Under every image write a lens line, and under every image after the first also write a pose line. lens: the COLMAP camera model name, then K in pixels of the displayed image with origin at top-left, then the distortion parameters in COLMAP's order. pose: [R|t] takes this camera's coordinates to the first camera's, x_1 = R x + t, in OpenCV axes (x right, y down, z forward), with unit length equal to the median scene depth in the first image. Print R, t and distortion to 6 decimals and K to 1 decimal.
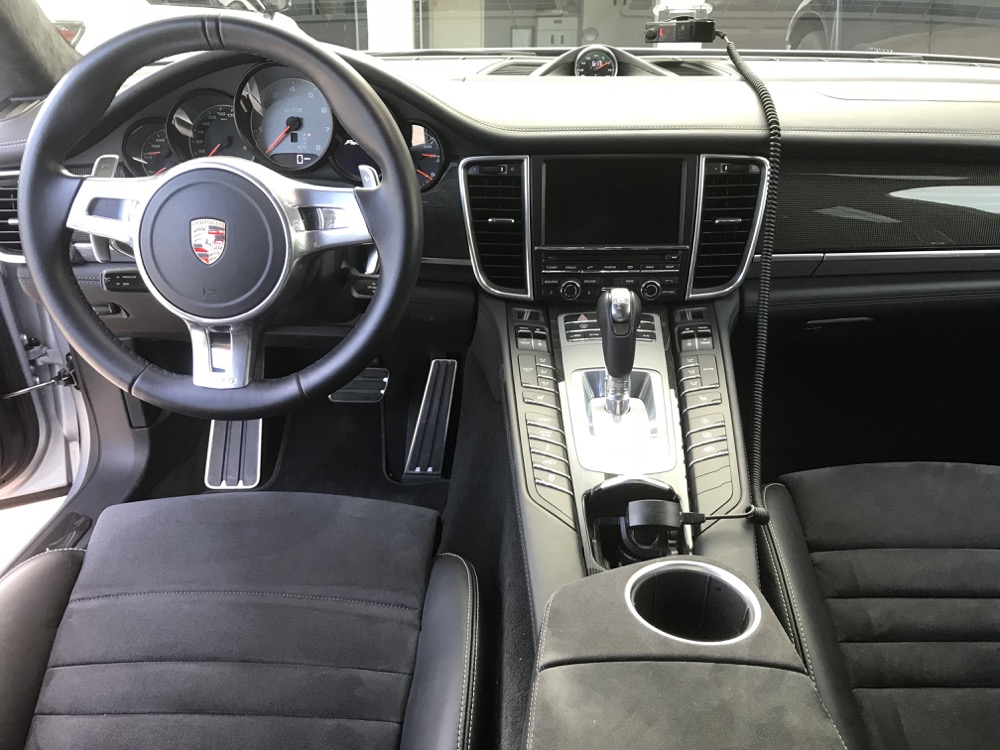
lens RADIAL K [[812.8, 0, 500.0], [0, 812.8, 375.0], [0, 0, 1]] dist [0.034630, -0.001016]
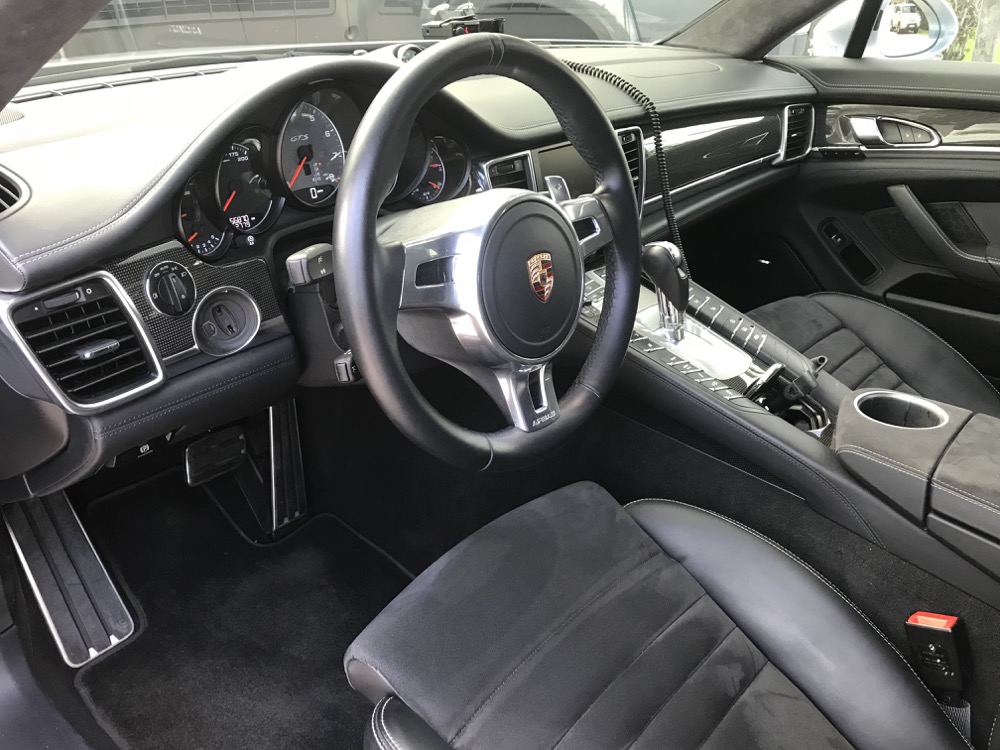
lens RADIAL K [[824.0, 0, 500.0], [0, 824.0, 375.0], [0, 0, 1]] dist [-0.001101, -0.012535]
pose [[0.635897, -0.329585, 0.697860, -0.796204], [0.306562, 0.937701, 0.163514, -0.165302], [-0.708276, 0.109960, 0.697319, 0.268743]]
